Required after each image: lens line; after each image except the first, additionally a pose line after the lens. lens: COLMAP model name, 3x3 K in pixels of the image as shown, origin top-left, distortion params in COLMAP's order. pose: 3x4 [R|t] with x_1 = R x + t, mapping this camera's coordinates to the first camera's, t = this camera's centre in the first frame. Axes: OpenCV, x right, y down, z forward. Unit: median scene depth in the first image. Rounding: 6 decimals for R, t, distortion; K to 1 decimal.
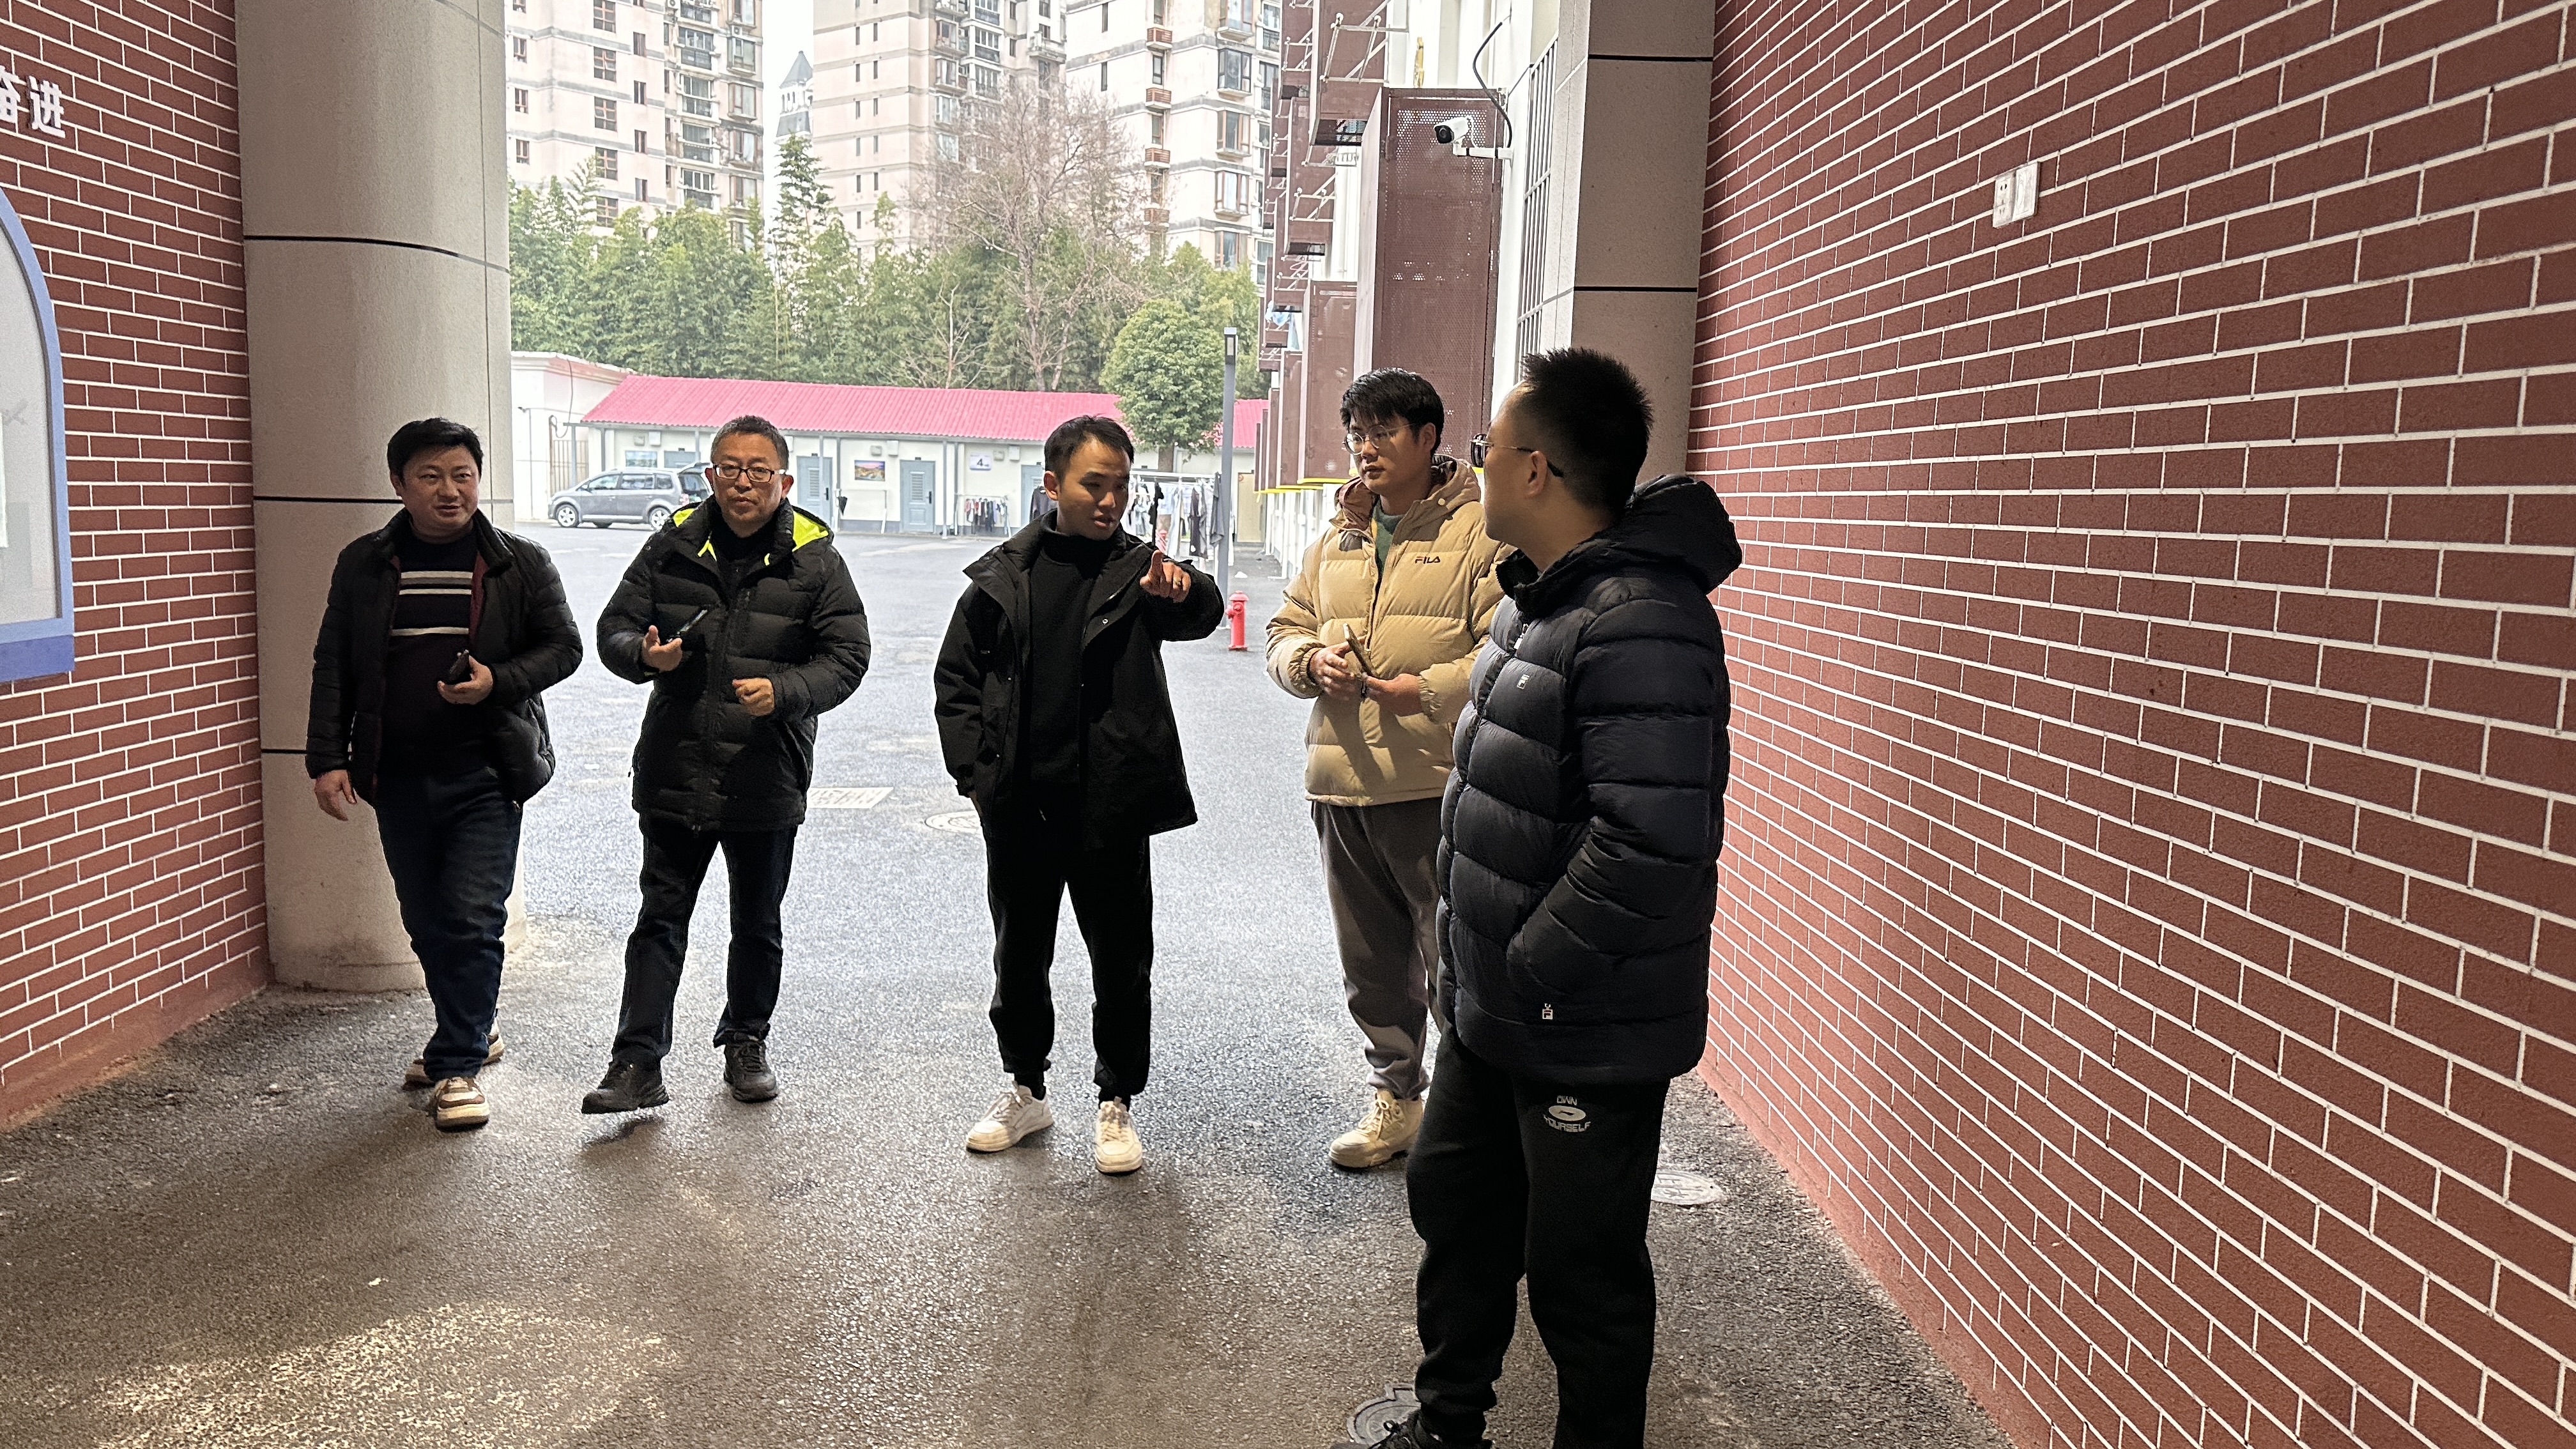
lens RADIAL K [[1807.8, 0, 1283.5], [0, 1807.8, 739.2], [0, 0, 1]] dist [0.078550, -0.099830]
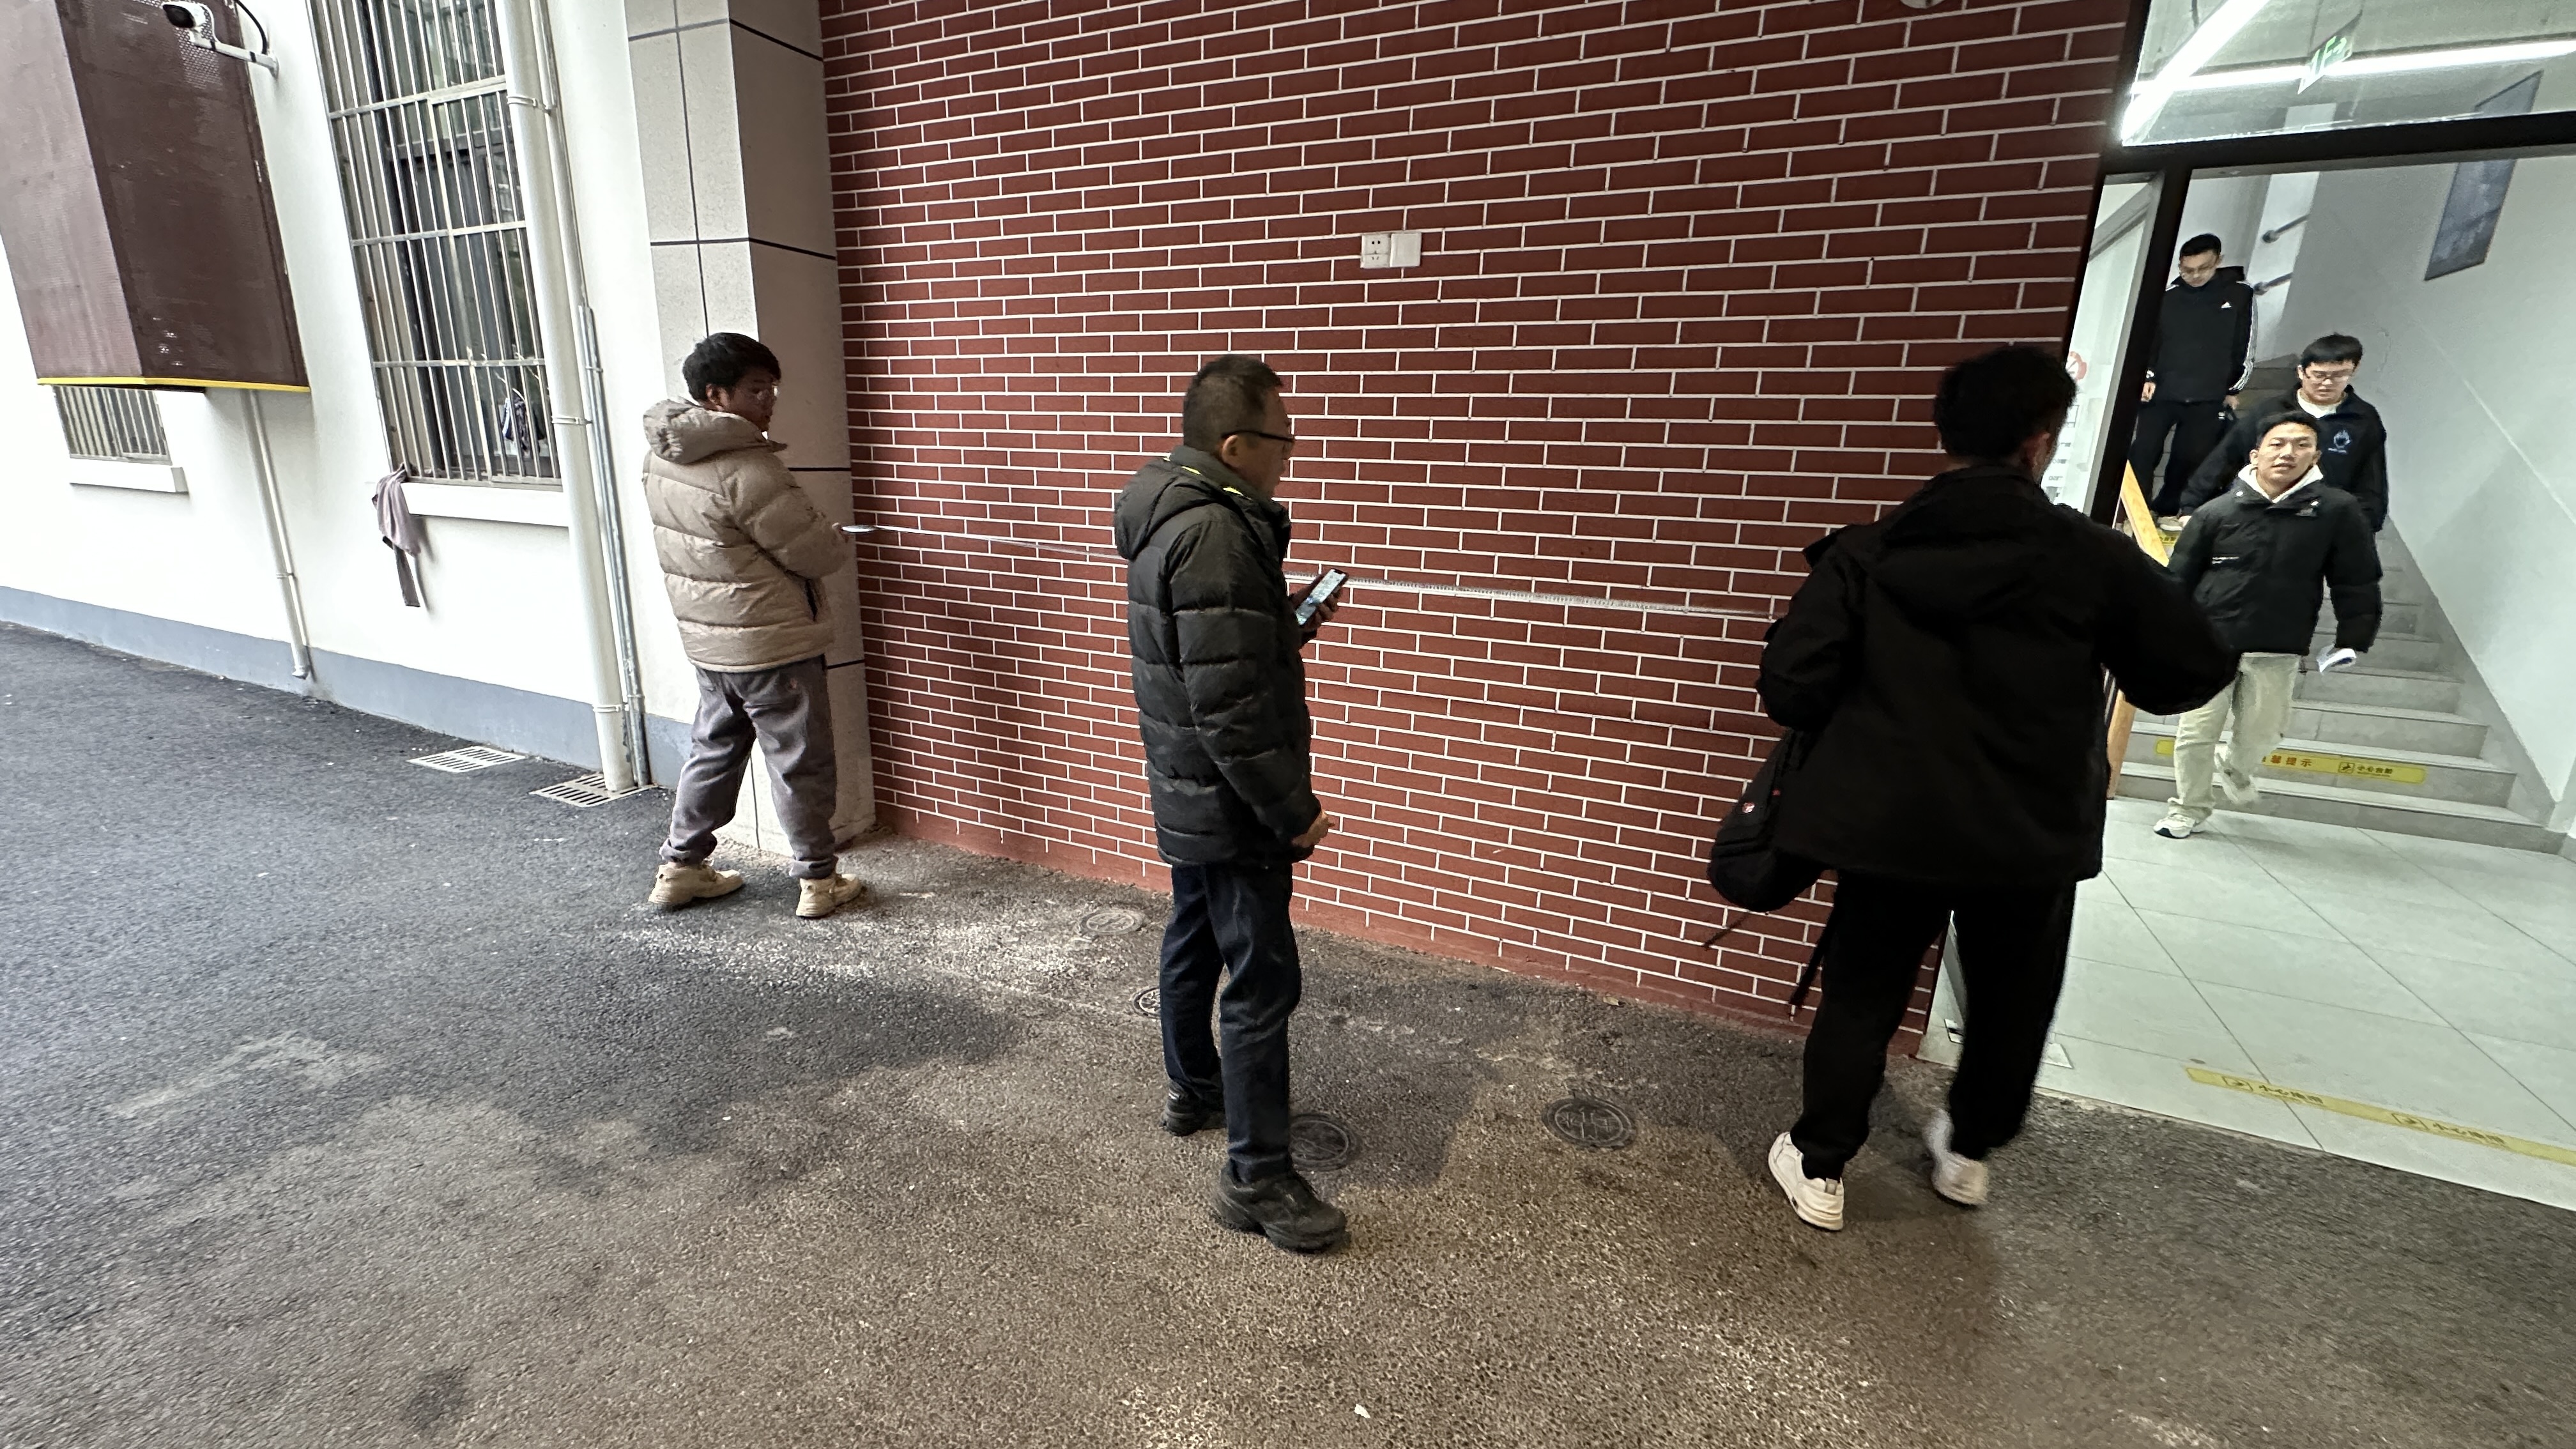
lens RADIAL K [[1023.2, 0, 1289.7], [0, 1023.2, 732.2], [0, 0, 1]] dist [-0.002249, 0.001467]
pose [[0.453605, -0.238247, 0.858767, -0.107689], [0.097530, 0.971087, 0.217892, -0.018539], [-0.885850, -0.015081, 0.463727, 0.136201]]
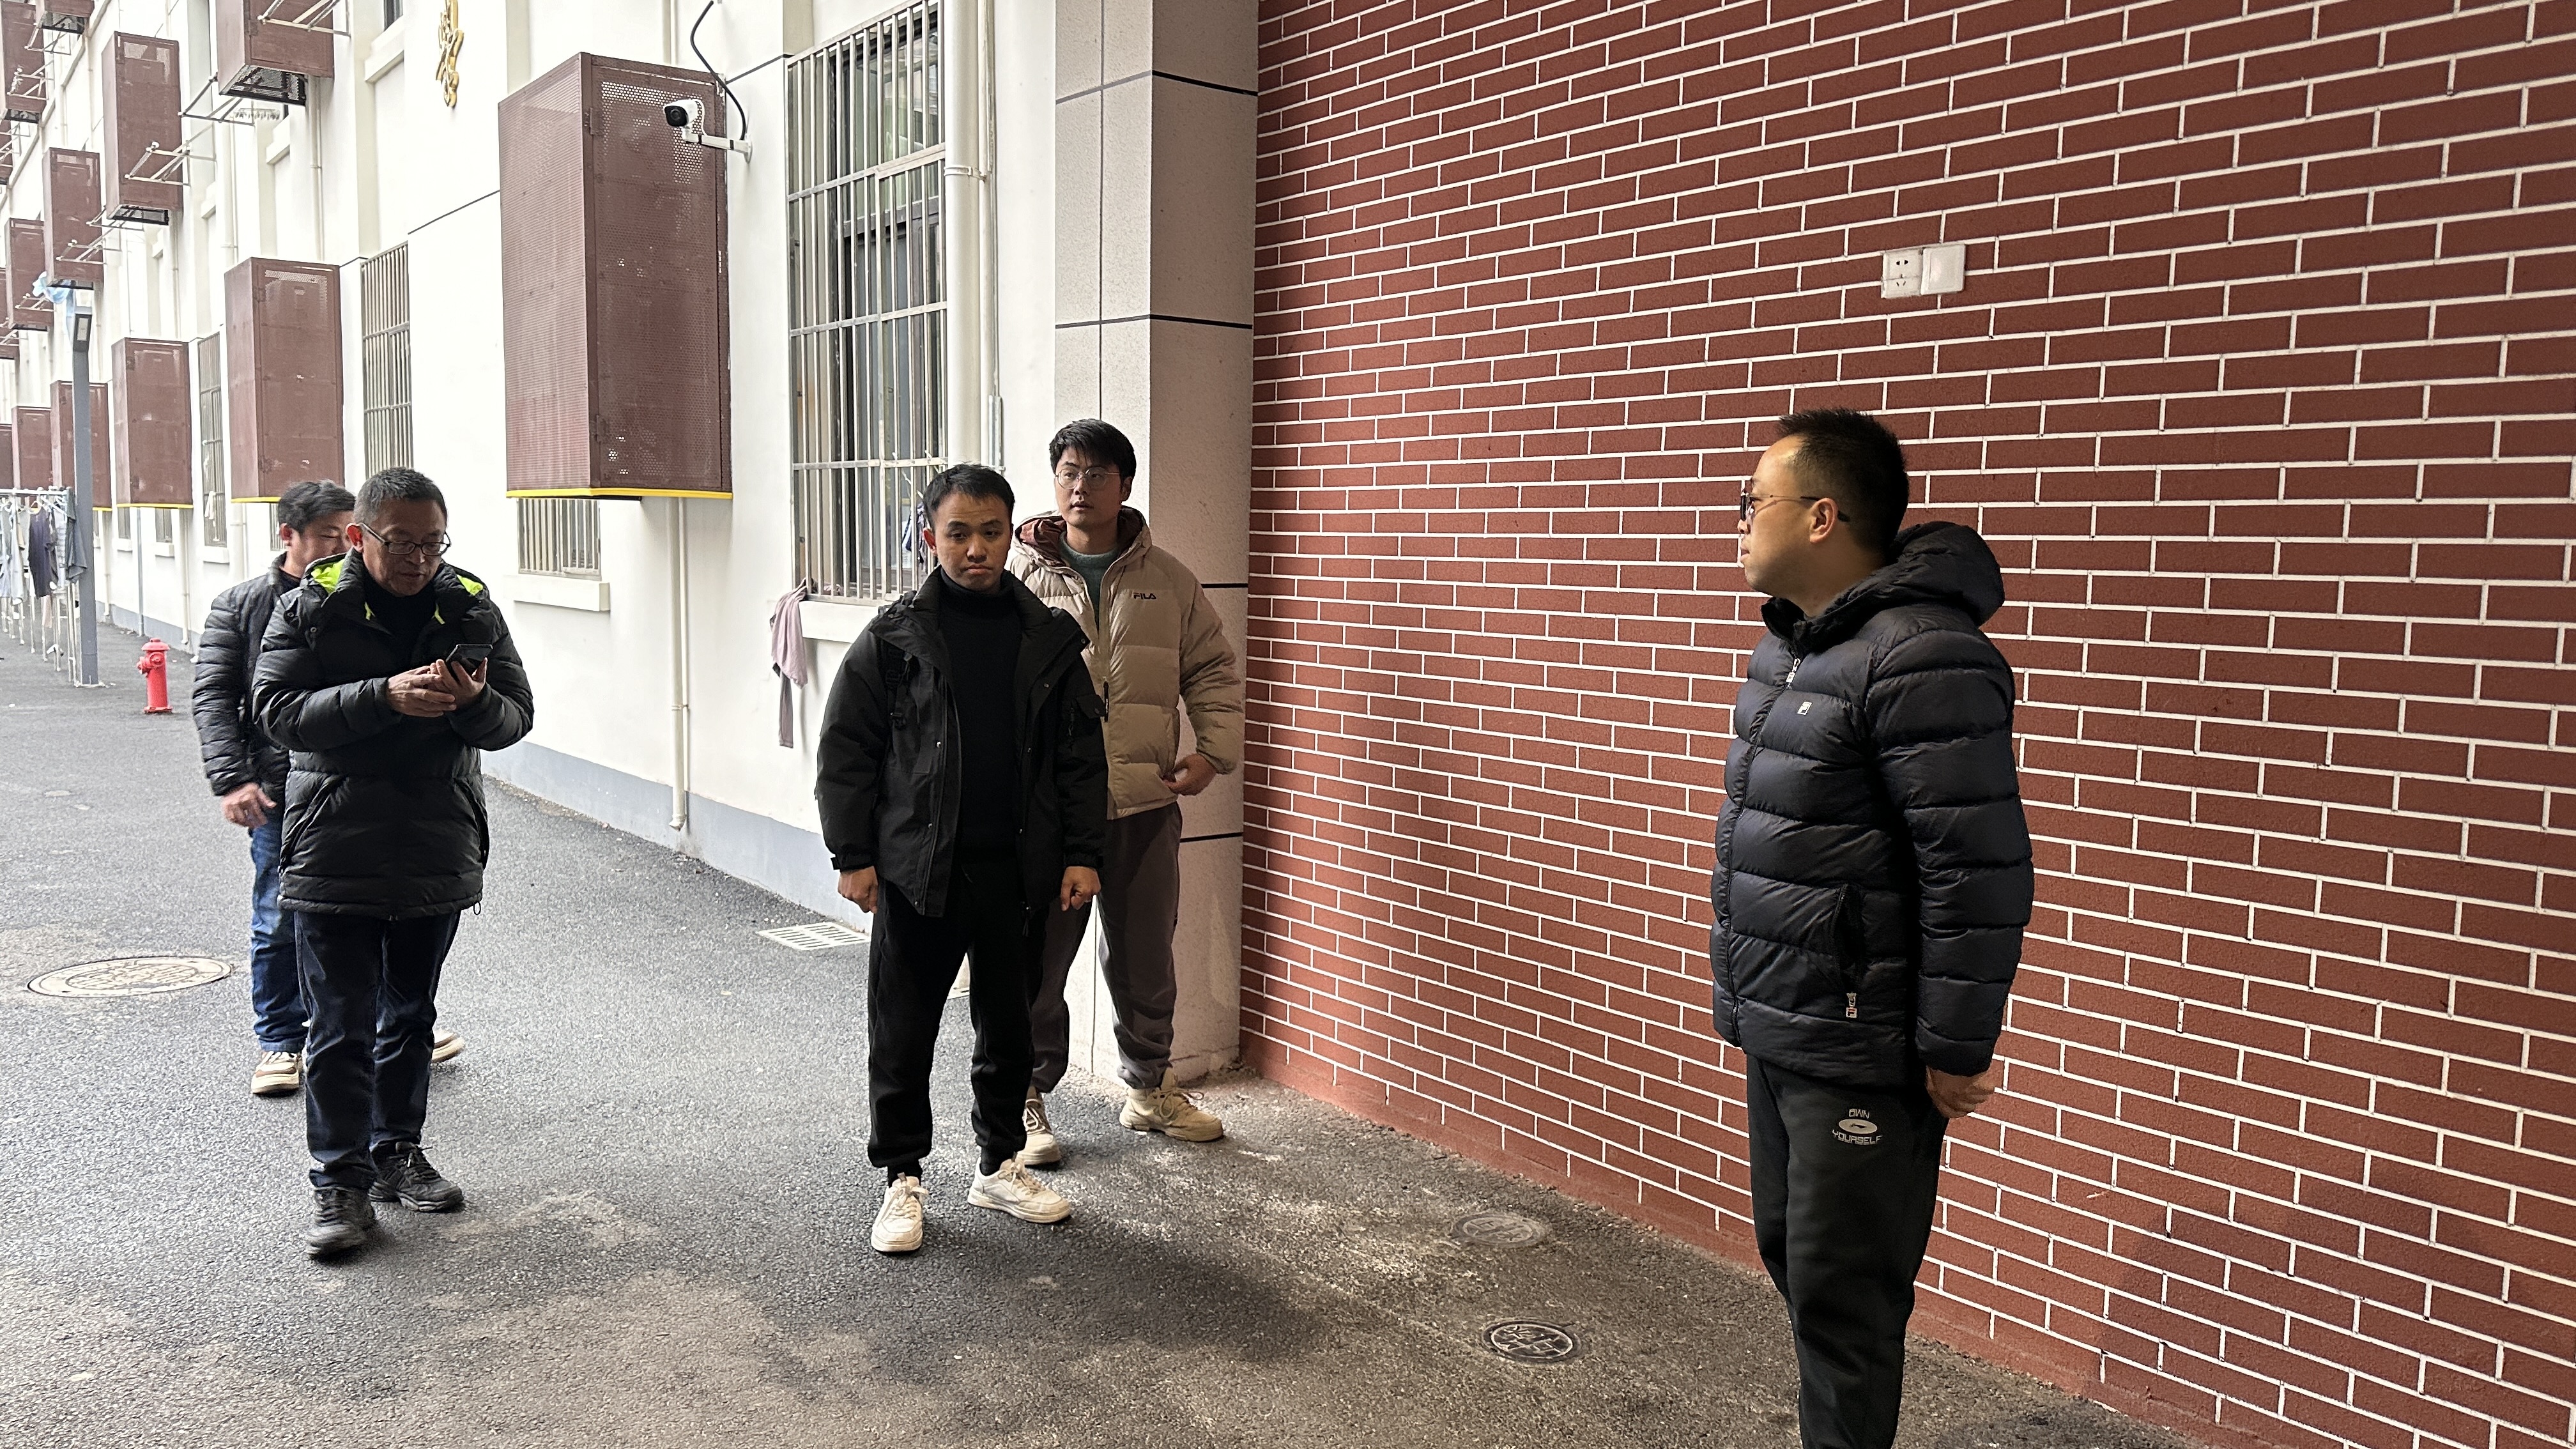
lens RADIAL K [[1807.8, 0, 1275.6], [0, 1807.8, 726.3], [0, 0, 1]] dist [0.078550, -0.099830]
pose [[0.804355, -0.073881, 0.589537, -0.124063], [0.083064, 0.996477, 0.011549, -0.013761], [-0.588313, 0.039680, 0.807659, 0.071254]]
